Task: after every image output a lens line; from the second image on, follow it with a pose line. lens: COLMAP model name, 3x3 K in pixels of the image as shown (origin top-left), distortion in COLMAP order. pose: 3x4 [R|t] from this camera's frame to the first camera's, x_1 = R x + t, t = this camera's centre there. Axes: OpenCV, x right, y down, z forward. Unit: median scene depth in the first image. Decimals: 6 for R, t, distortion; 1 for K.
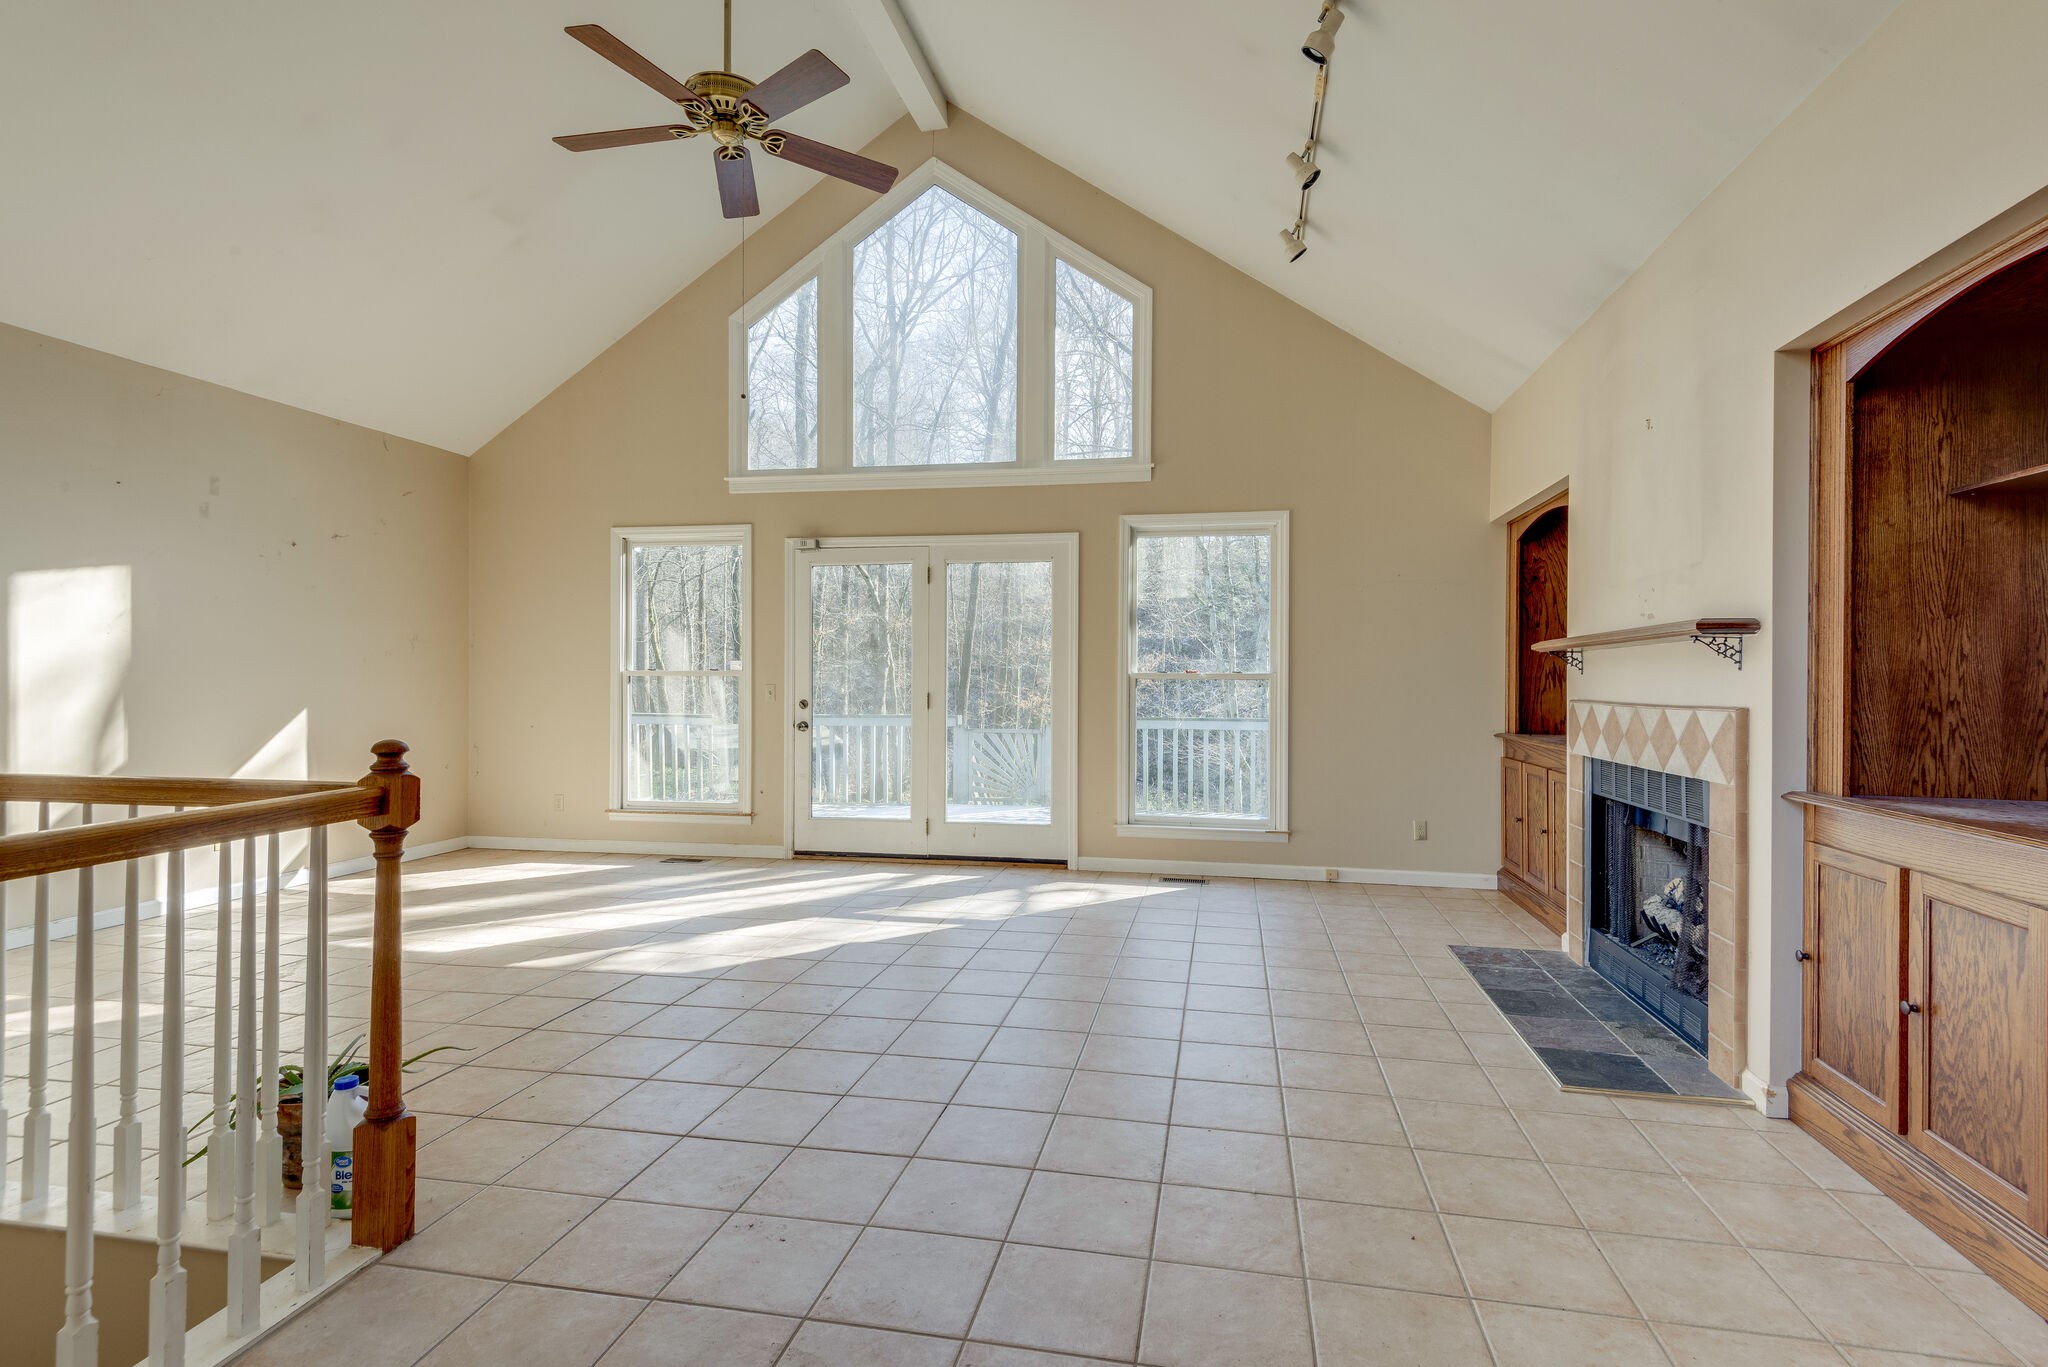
lens RADIAL K [[945.6, 0, 1043.0], [0, 945.6, 677.8], [0, 0, 1]] dist [0.015825, -0.007046]
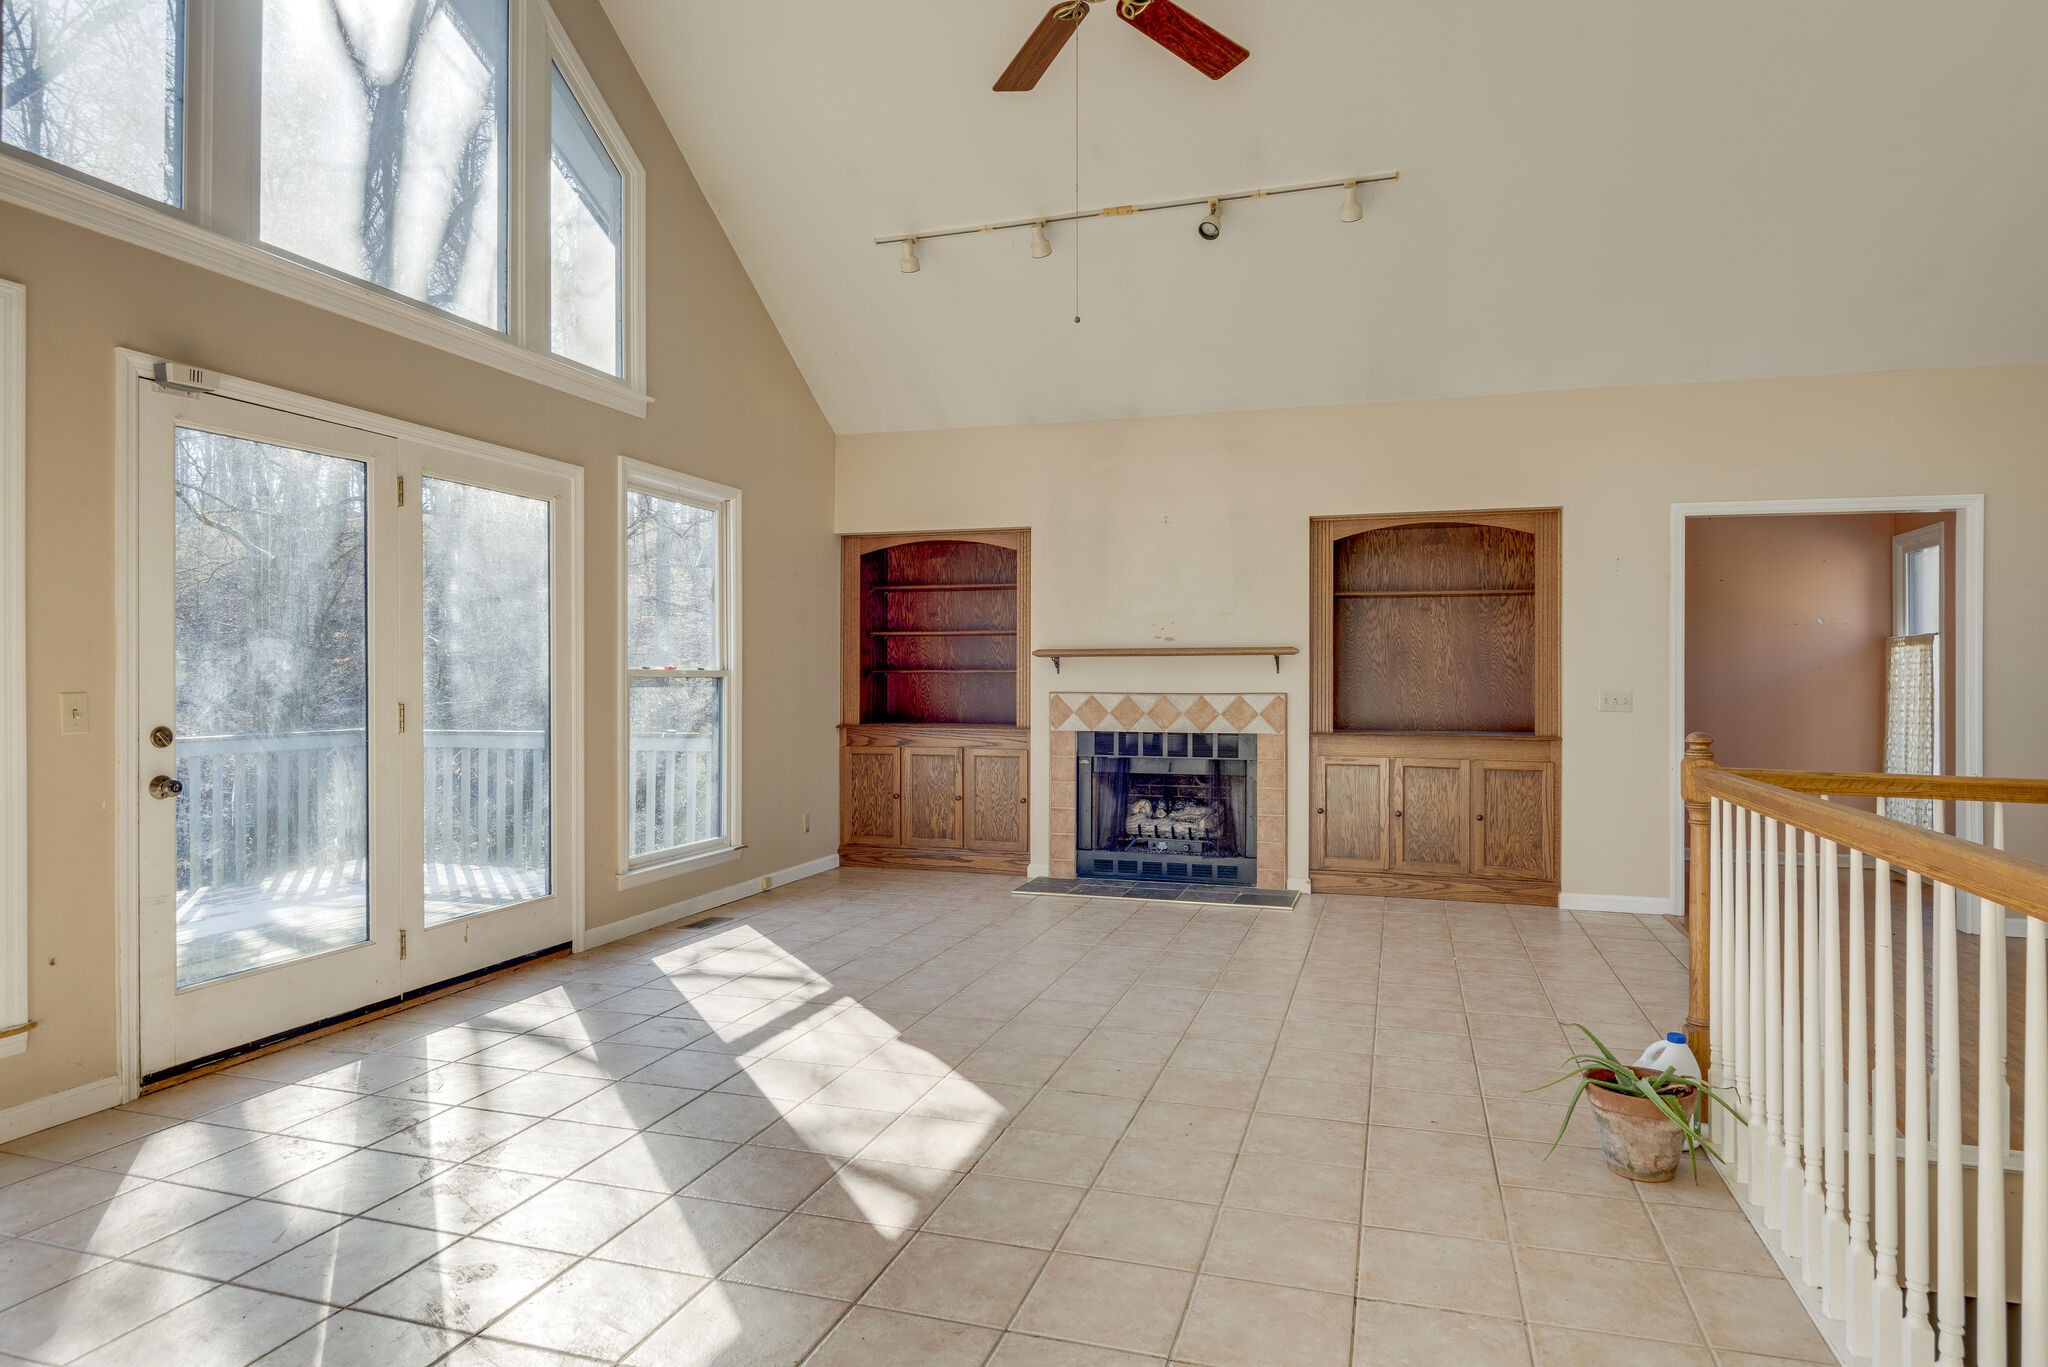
lens RADIAL K [[1168.9, 0, 1042.7], [0, 1168.9, 676.2], [0, 0, 1]] dist [-0.007390, -0.001899]
pose [[0.119580, -0.002247, 0.992822, -0.762295], [-0.003586, 0.999990, 0.002695, -0.003188], [-0.992818, -0.003883, 0.119571, 0.546743]]
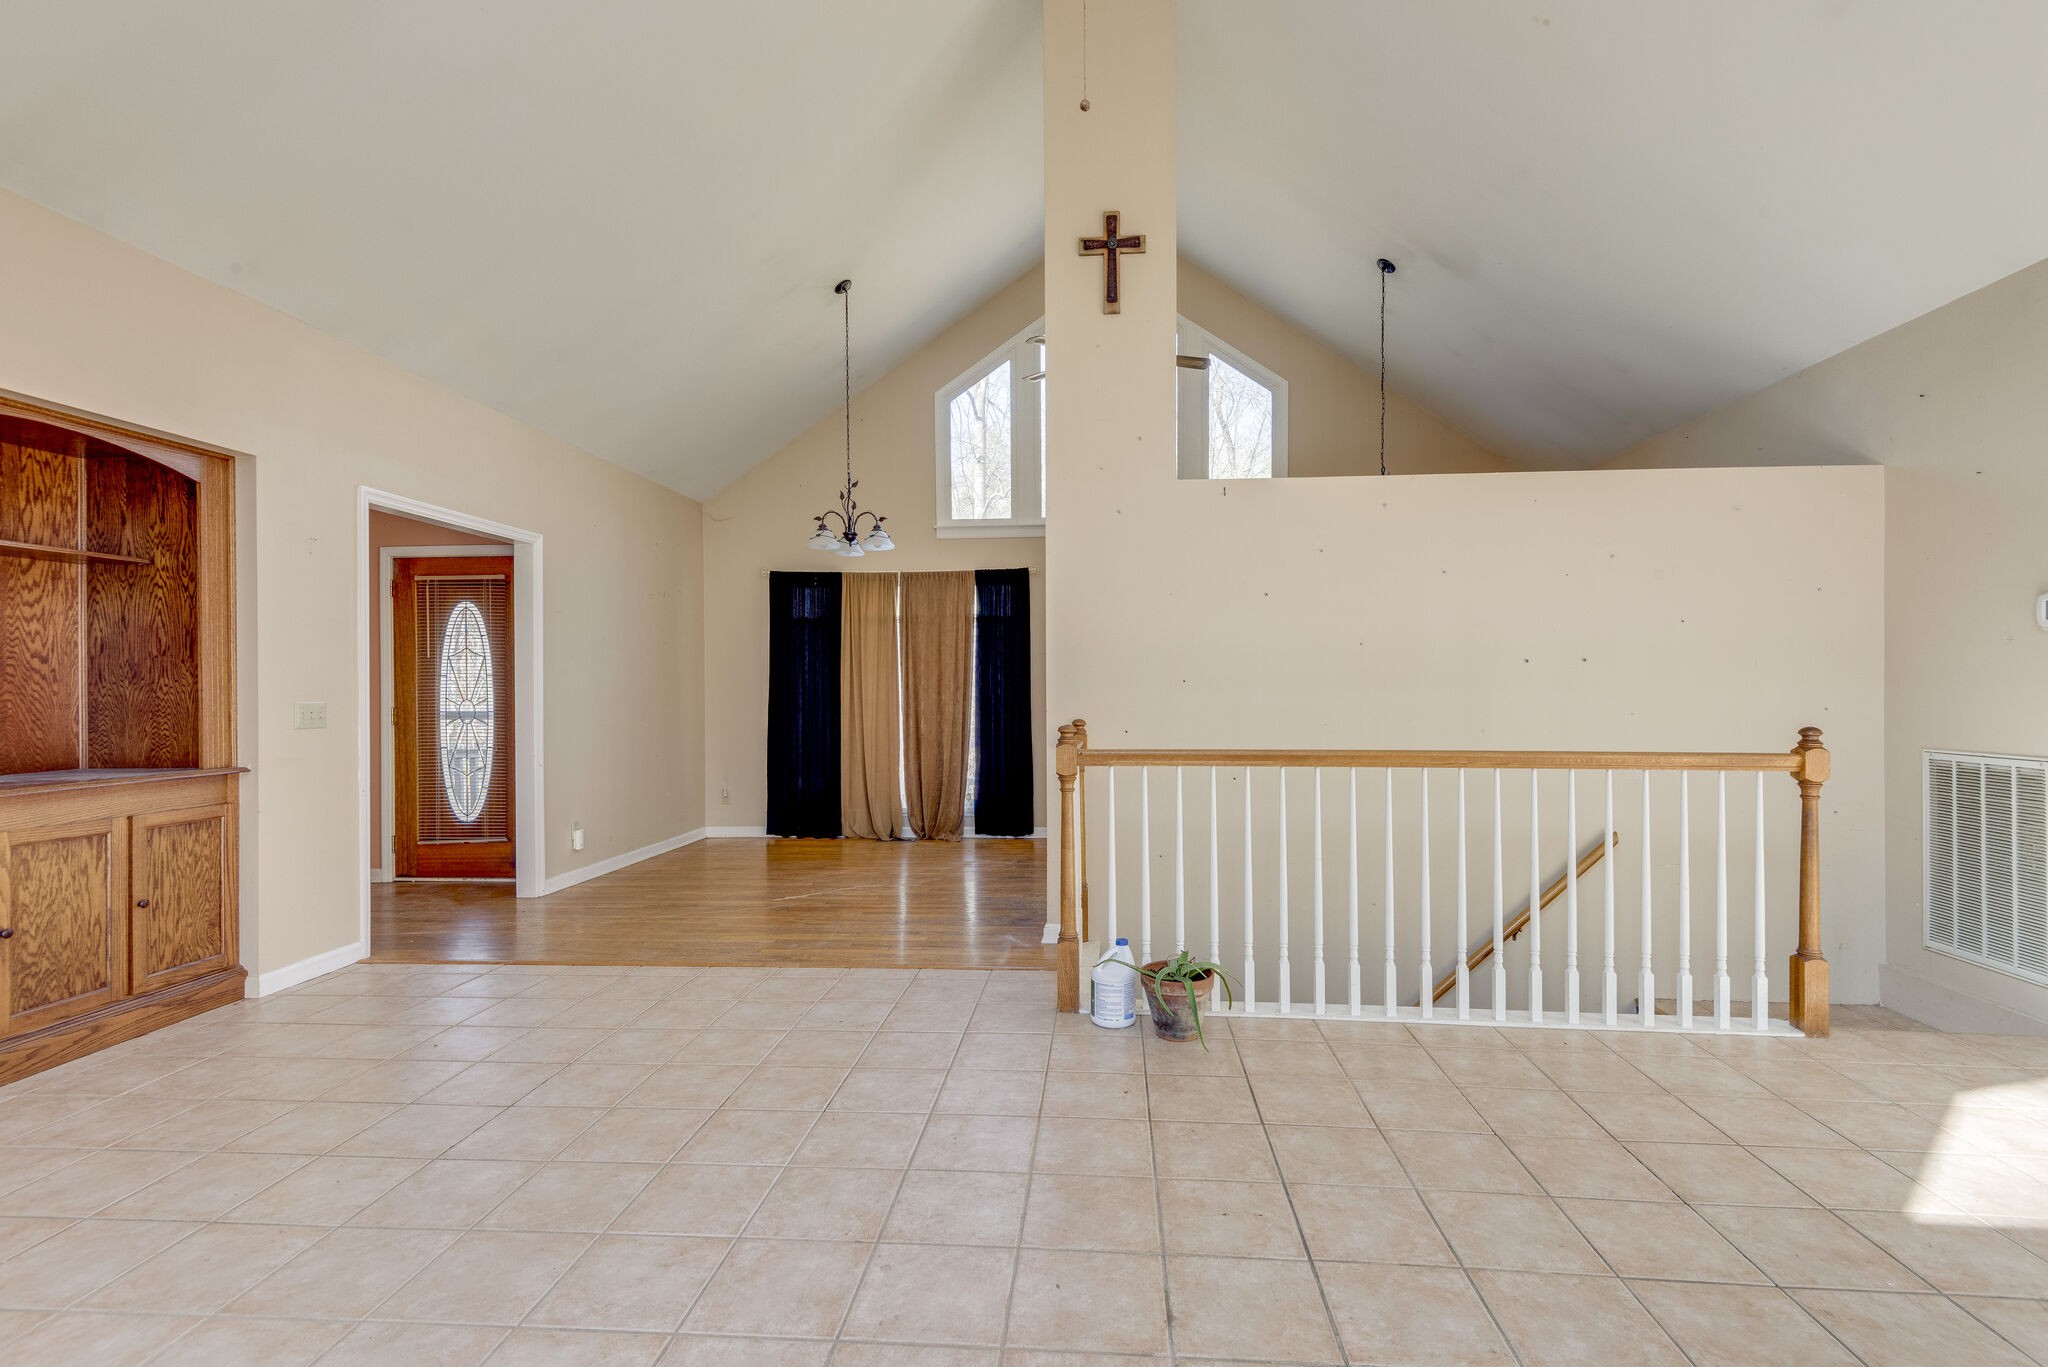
lens RADIAL K [[945.6, 0, 1041.2], [0, 945.6, 686.0], [0, 0, 1]] dist [0.015825, -0.007046]
pose [[-0.994943, 0.000227, -0.100441, -0.153722], [0.000243, 1.000000, -0.000147, -0.001311], [0.100441, -0.000170, -0.994943, 0.880057]]
